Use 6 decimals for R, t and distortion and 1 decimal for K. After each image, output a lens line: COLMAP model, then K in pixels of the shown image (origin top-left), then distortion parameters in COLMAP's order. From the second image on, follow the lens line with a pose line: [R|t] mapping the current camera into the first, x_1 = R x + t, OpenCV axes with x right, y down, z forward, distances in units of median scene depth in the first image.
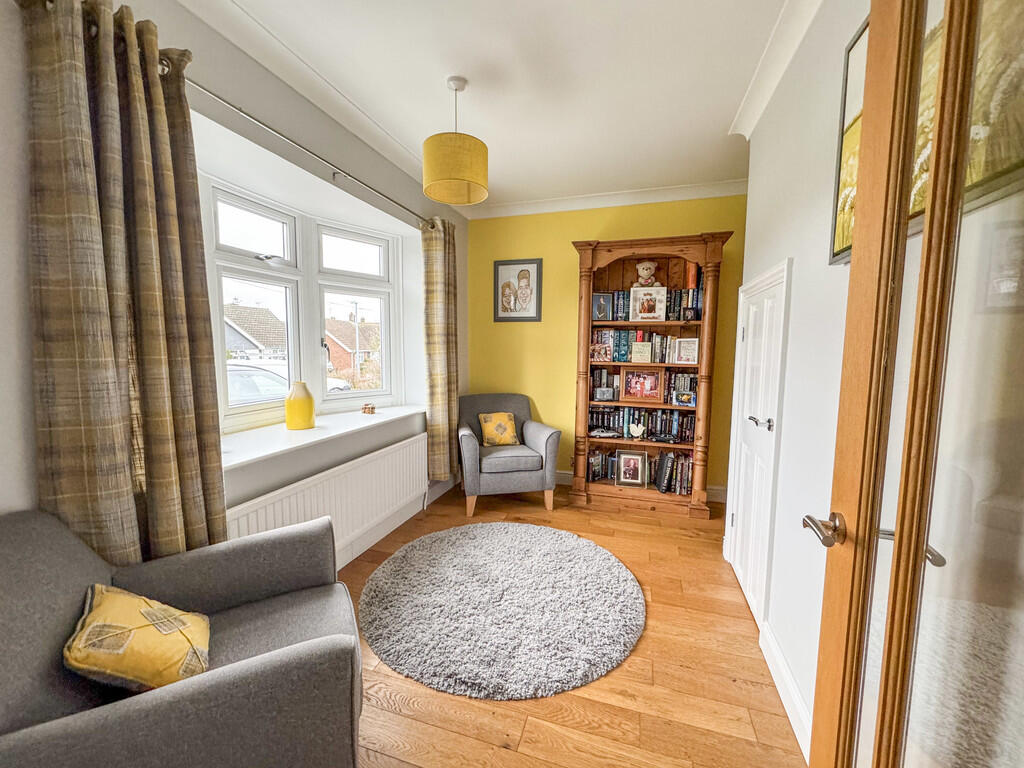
lens RADIAL K [[419.7, 0, 515.4], [0, 419.7, 385.5], [0, 0, 1]] dist [0.000969, -0.000278]
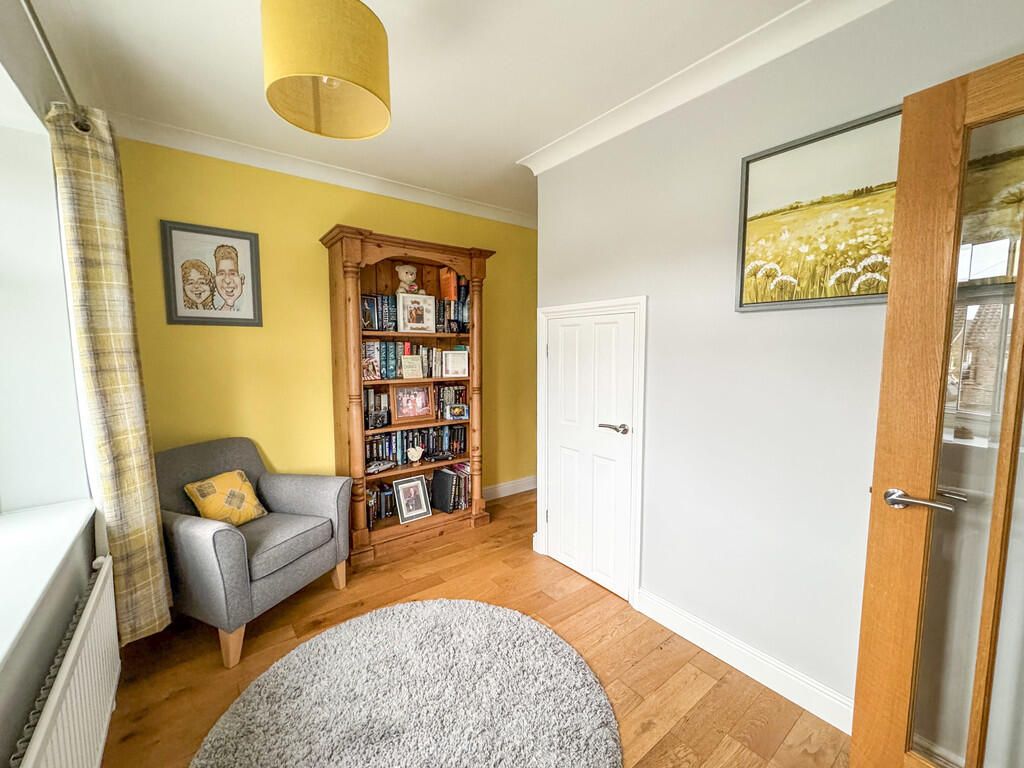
lens RADIAL K [[419.7, 0, 516.7], [0, 419.7, 384.8], [0, 0, 1]] dist [0.000969, -0.000278]
pose [[0.563994, -0.082895, 0.821608, -0.315845], [0.079111, 0.995796, 0.046164, -0.065670], [-0.821981, 0.038962, 0.568181, 0.316975]]
